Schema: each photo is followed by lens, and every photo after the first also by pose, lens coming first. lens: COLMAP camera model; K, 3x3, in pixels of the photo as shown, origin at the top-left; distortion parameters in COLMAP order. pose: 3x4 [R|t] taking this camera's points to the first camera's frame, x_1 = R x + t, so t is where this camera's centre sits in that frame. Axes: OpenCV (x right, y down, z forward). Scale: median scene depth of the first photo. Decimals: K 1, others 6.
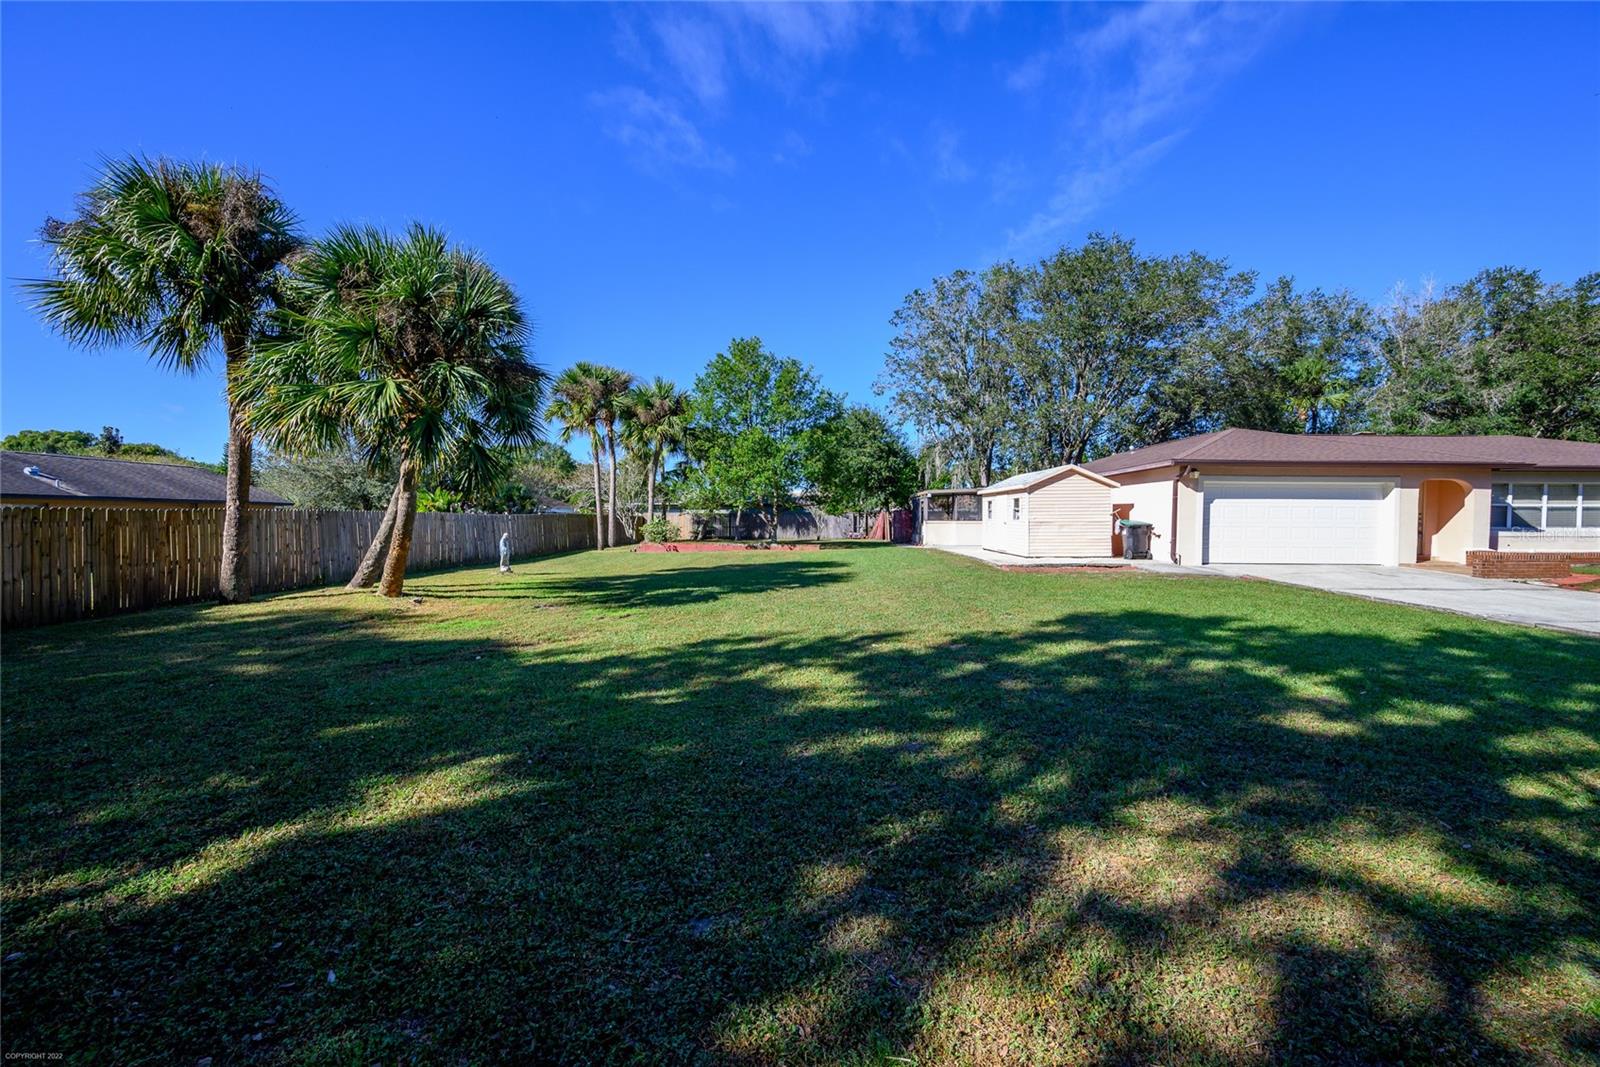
lens RADIAL K [[623.9, 0, 800.0], [0, 623.9, 533.5], [0, 0, 1]] dist [-0.003891, -0.000305]
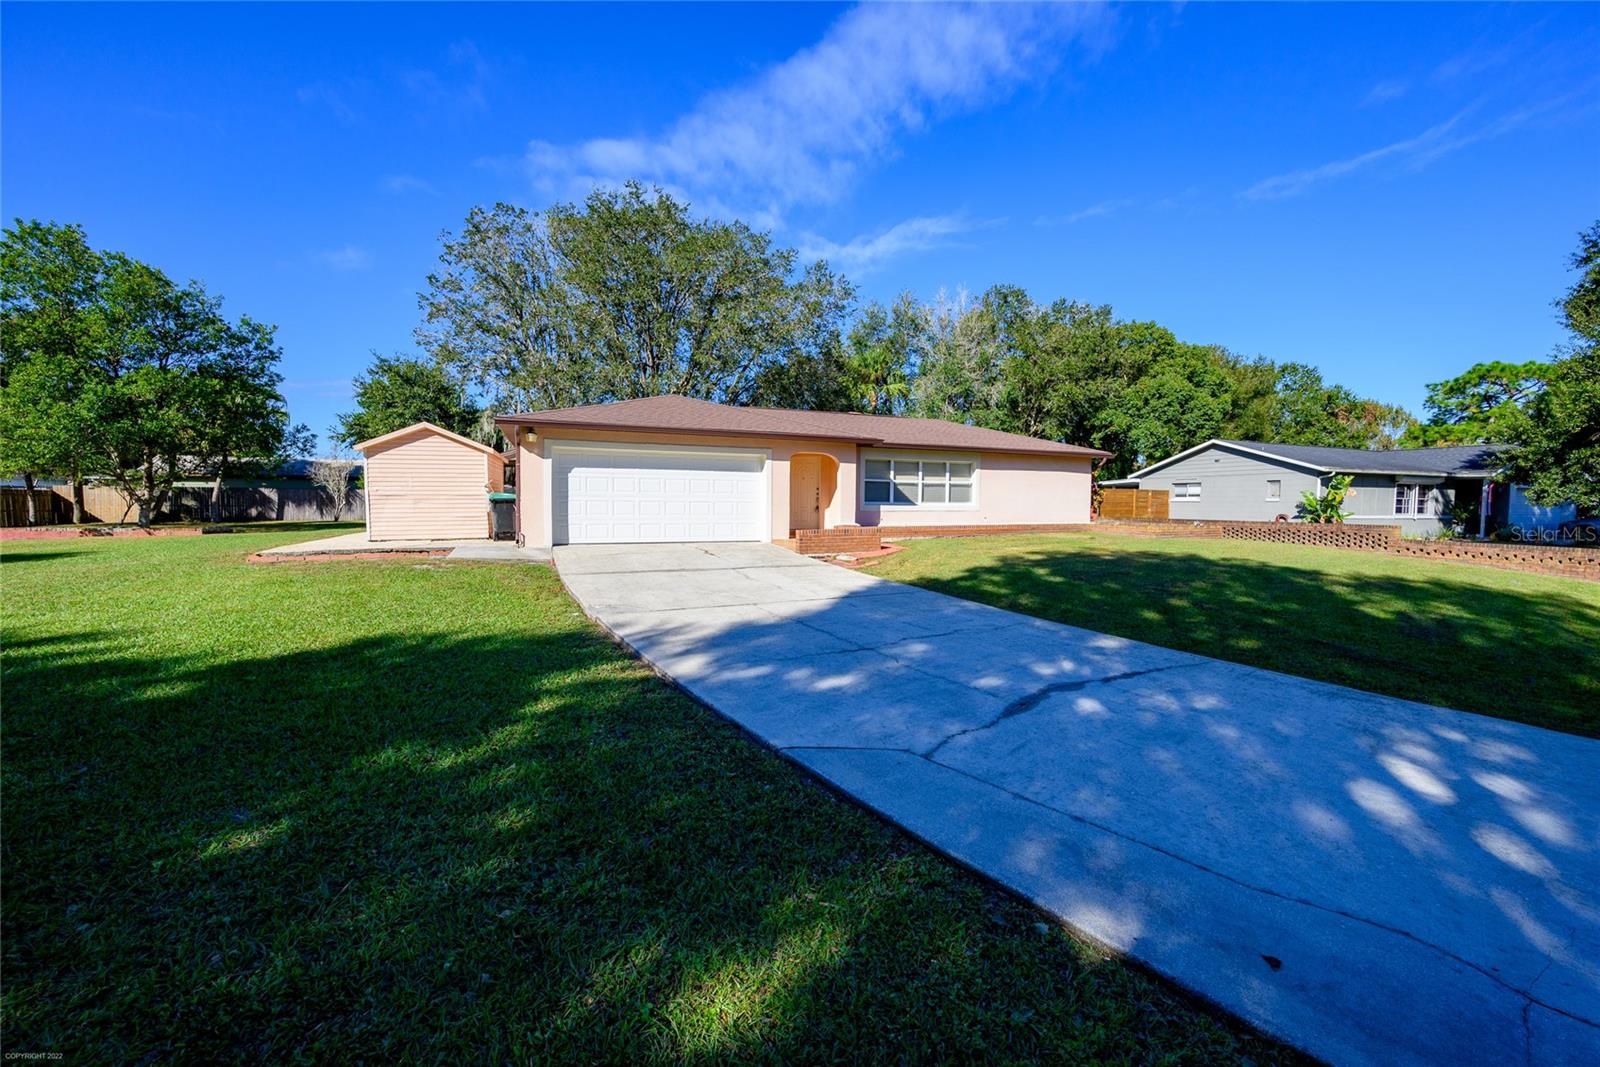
lens RADIAL K [[623.9, 0, 800.0], [0, 623.9, 533.5], [0, 0, 1]] dist [-0.003891, -0.000305]
pose [[0.919941, -0.018599, 0.391615, 0.468072], [0.005485, 0.999387, 0.034578, 0.004457], [-0.392018, -0.029662, 0.919479, 0.073888]]
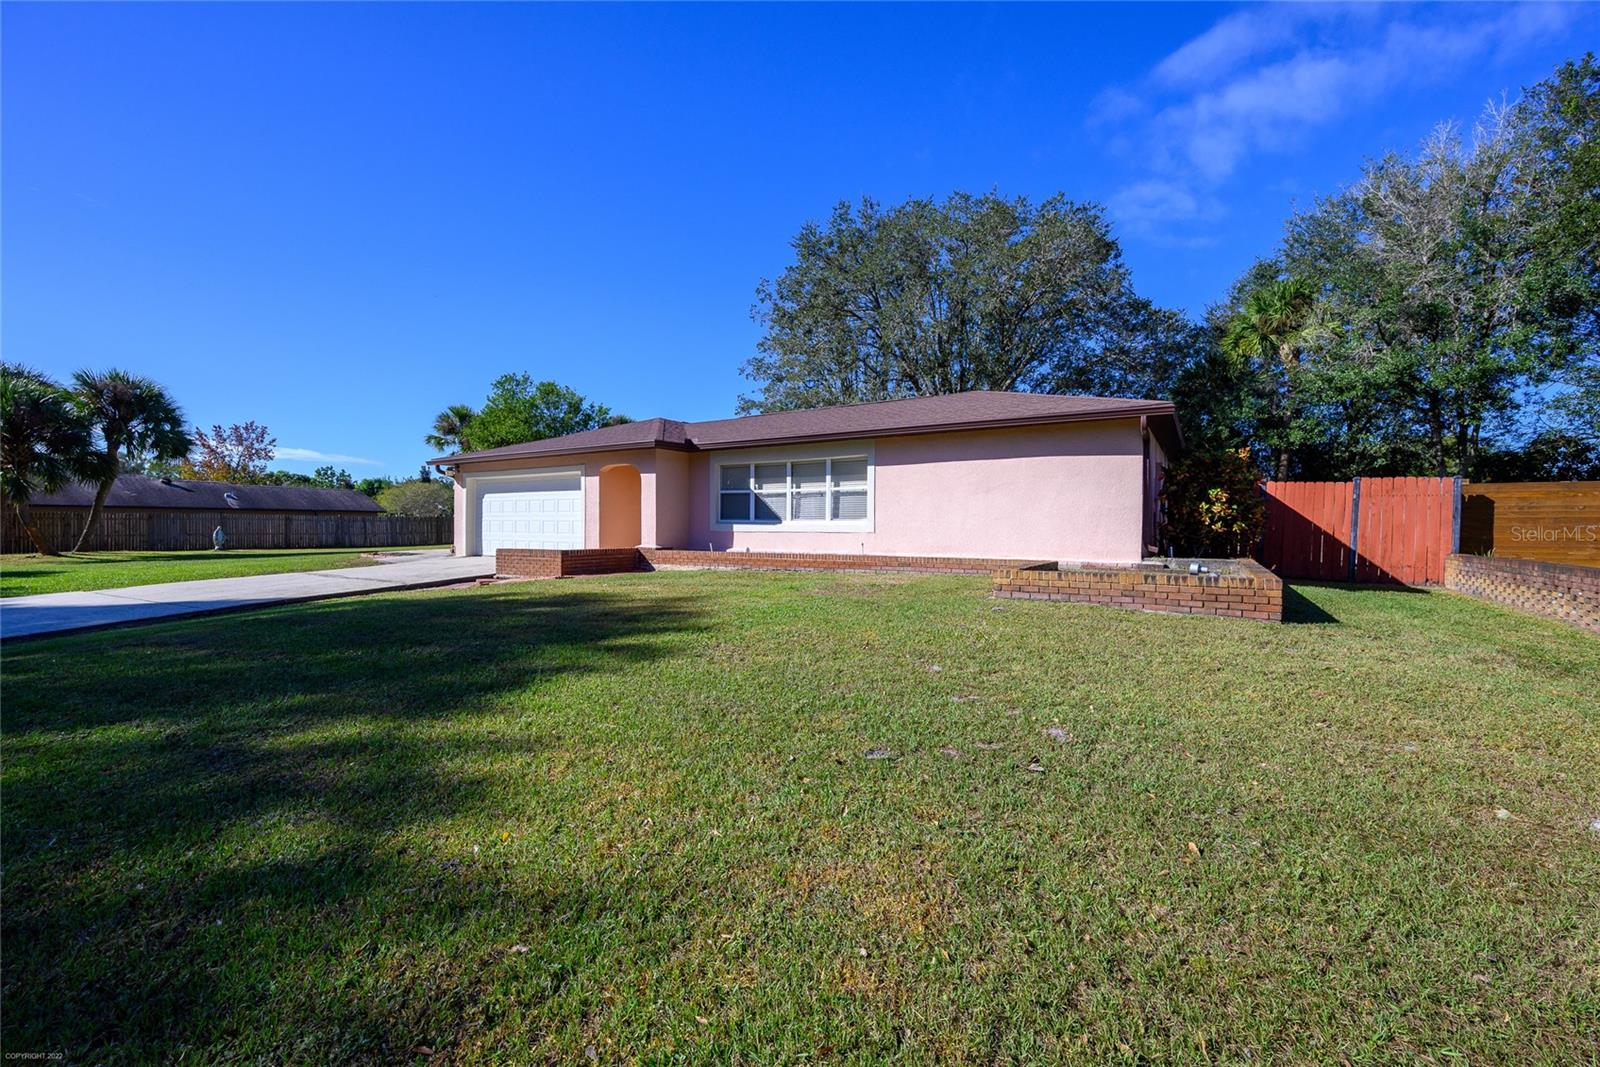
lens RADIAL K [[623.9, 0, 800.0], [0, 623.9, 533.5], [0, 0, 1]] dist [-0.003891, -0.000305]
pose [[0.856072, 0.006522, -0.516816, 1.274900], [-0.010745, 0.999929, -0.005180, 0.008521], [0.516745, 0.009988, 0.856081, 0.283122]]
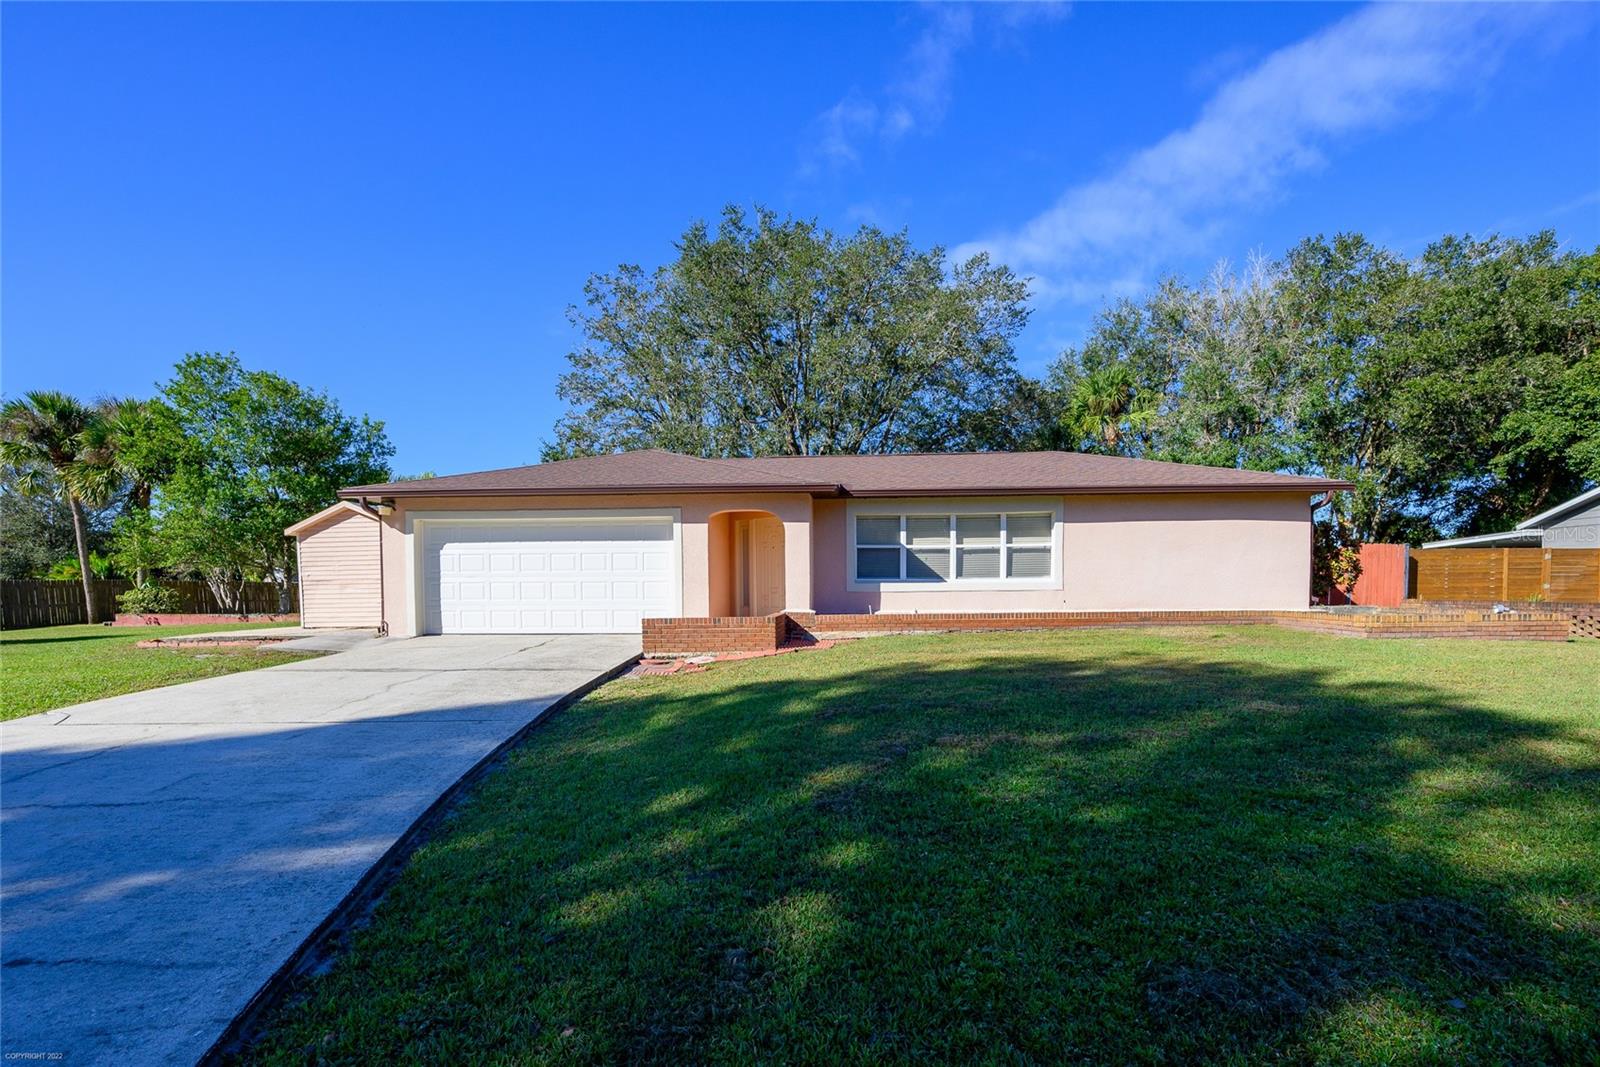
lens RADIAL K [[727.7, 0, 793.6], [0, 727.7, 616.8], [0, 0, 1]] dist [-0.006939, -0.000414]
pose [[0.998627, -0.009952, -0.051430, 0.844468], [0.011017, 0.999730, 0.020461, 0.012188], [0.051213, -0.020999, 0.998467, 0.138191]]
